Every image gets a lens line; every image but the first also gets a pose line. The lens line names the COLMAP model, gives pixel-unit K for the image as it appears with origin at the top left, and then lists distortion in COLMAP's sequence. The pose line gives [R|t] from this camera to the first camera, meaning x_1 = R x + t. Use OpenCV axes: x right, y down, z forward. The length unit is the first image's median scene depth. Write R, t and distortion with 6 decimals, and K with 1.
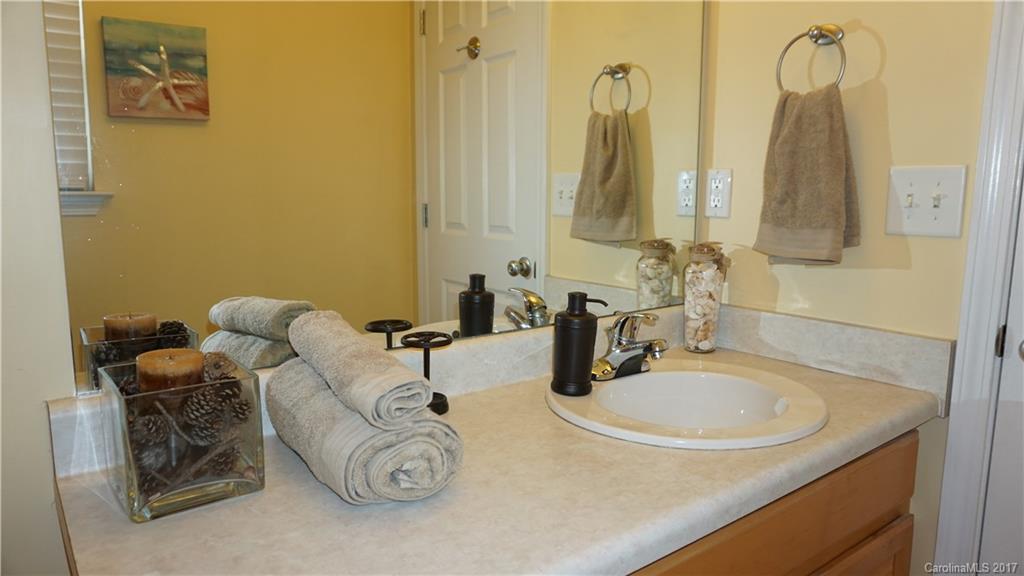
lens RADIAL K [[687.1, 0, 510.6], [0, 687.1, 290.0], [0, 0, 1]] dist [-0.005455, -0.001925]
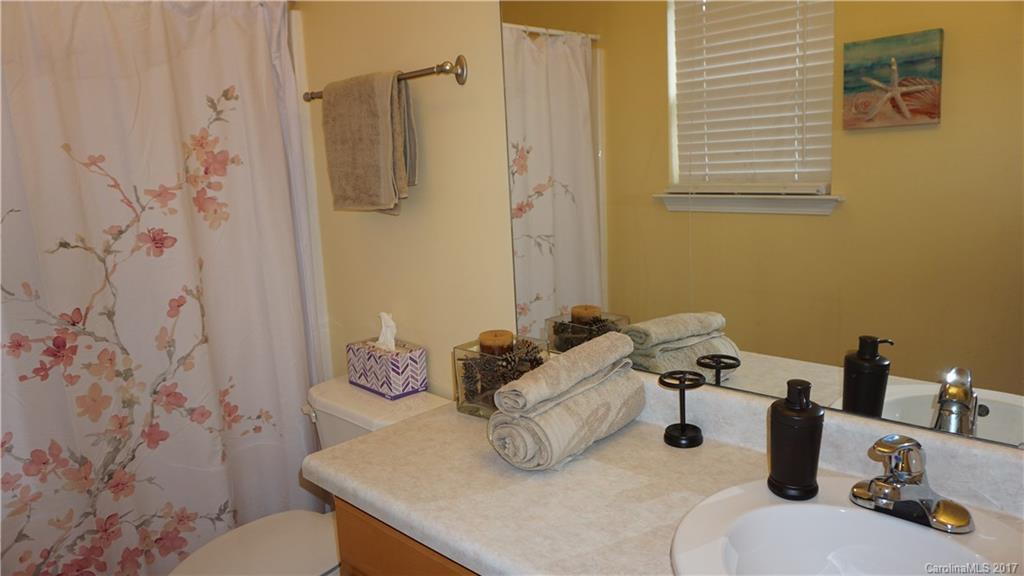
lens RADIAL K [[687.1, 0, 511.2], [0, 687.1, 285.2], [0, 0, 1]] dist [-0.005455, -0.001925]
pose [[0.161935, 0.162400, -0.973346, 0.462170], [-0.100994, 0.983913, 0.147361, -0.109909], [0.981620, 0.074440, 0.175731, 0.271366]]
